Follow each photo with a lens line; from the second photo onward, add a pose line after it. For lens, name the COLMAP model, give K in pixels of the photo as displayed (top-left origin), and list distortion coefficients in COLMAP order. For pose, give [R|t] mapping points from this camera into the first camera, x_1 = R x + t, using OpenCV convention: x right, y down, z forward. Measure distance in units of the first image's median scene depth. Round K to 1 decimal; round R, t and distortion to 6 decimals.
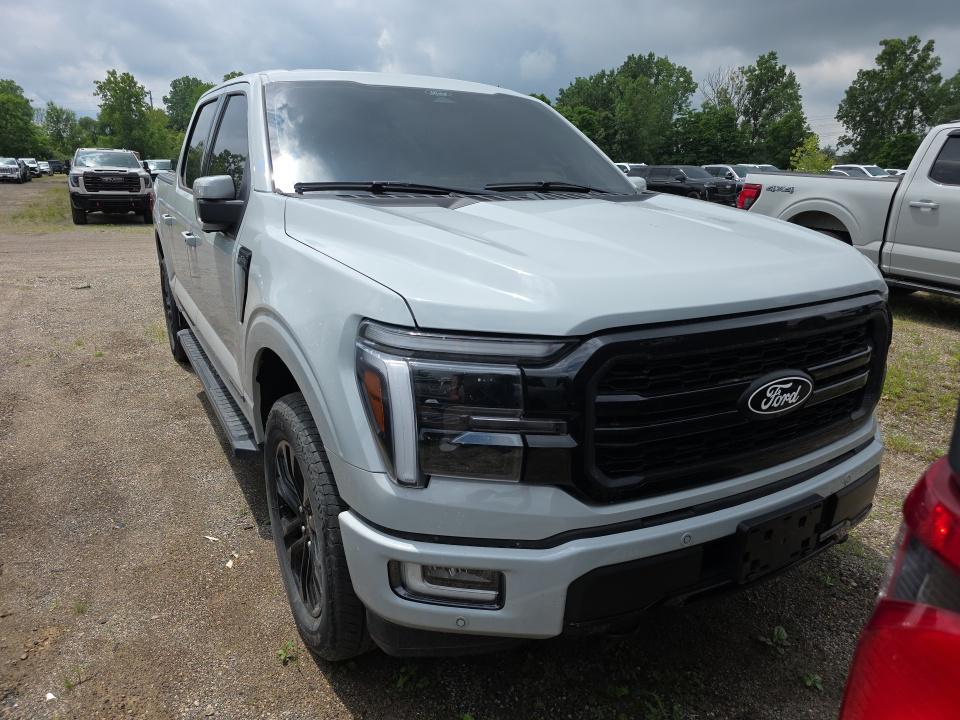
lens RADIAL K [[633.7, 0, 484.0], [0, 633.7, 356.9], [0, 0, 1]] dist [0.059907, -0.051731]
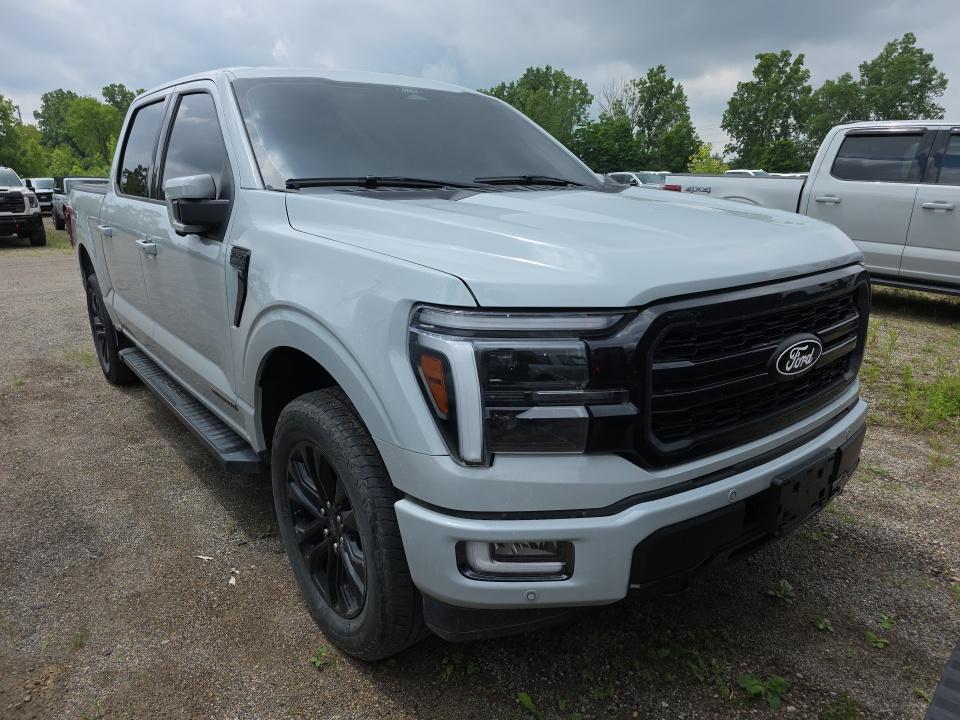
lens RADIAL K [[635.2, 0, 489.9], [0, 635.2, 364.4], [0, 0, 1]] dist [0.053717, -0.046374]
pose [[0.988905, -0.060508, 0.135664, -0.175893], [0.061343, 0.998115, -0.001973, 0.036552], [-0.135289, 0.010273, 0.990753, -0.002739]]
